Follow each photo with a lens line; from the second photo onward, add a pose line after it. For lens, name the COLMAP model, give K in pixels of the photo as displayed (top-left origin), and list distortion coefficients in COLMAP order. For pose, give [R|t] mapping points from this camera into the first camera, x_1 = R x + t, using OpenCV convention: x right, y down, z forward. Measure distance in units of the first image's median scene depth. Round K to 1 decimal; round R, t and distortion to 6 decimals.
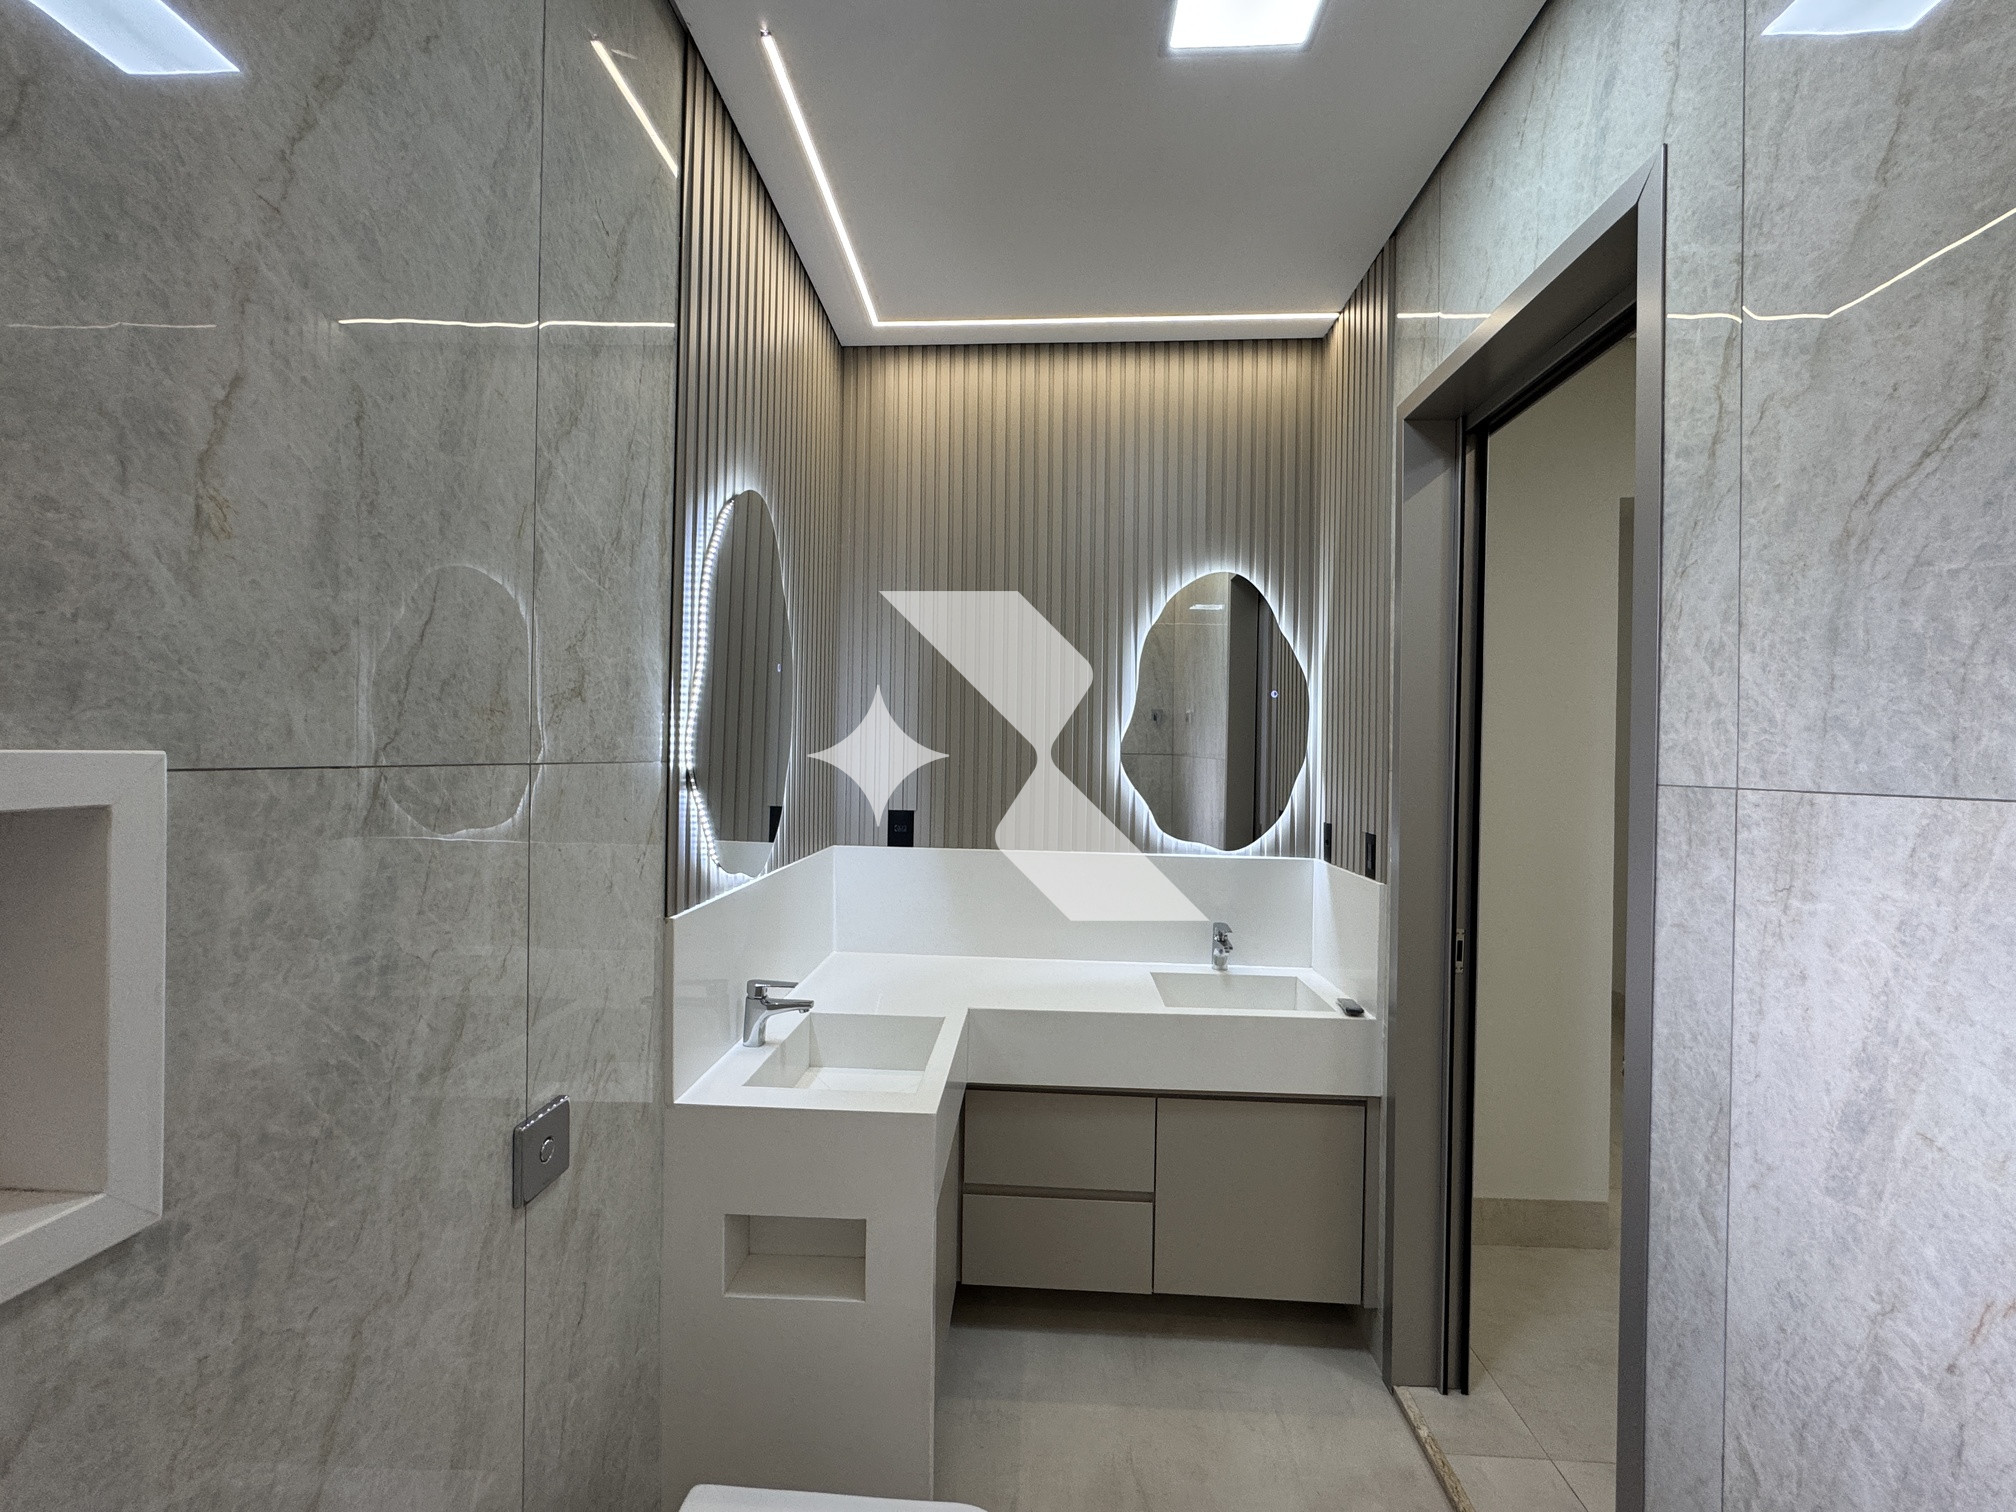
lens RADIAL K [[802.5, 0, 1009.8], [0, 802.5, 741.3], [0, 0, 1]] dist [-0.002315, 0.000043]
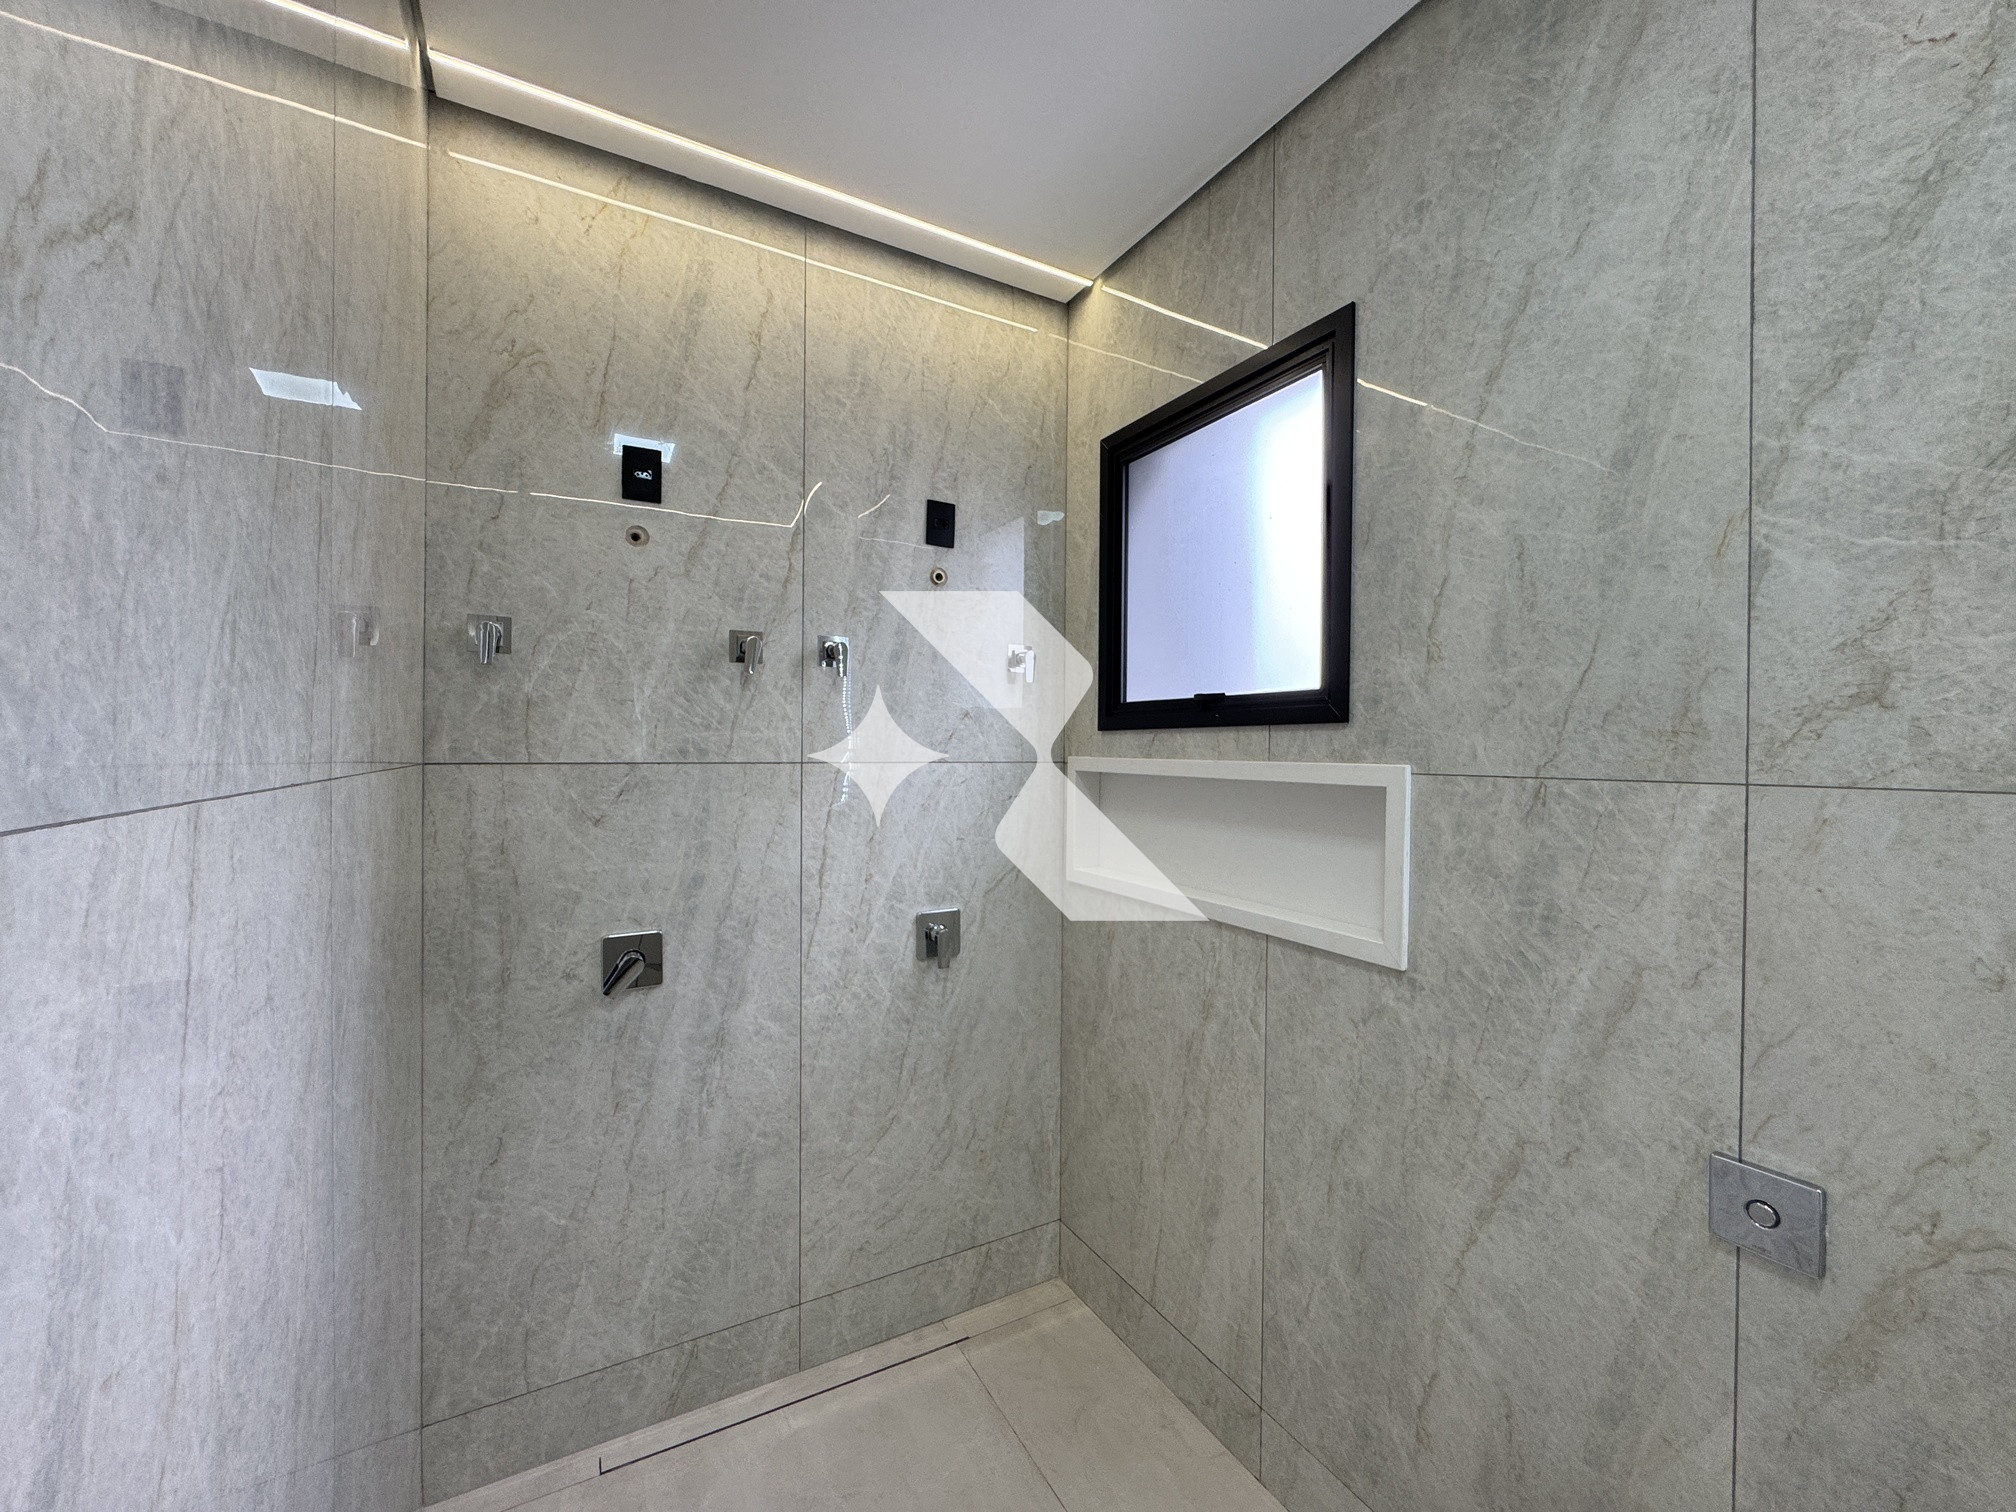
lens RADIAL K [[802.5, 0, 1005.3], [0, 802.5, 761.1], [0, 0, 1]] dist [-0.002315, 0.000043]
pose [[-0.848584, -0.023917, -0.528519, 0.836956], [-0.020833, 0.999713, -0.011791, 0.038591], [0.528650, 0.001005, -0.848839, 1.744126]]
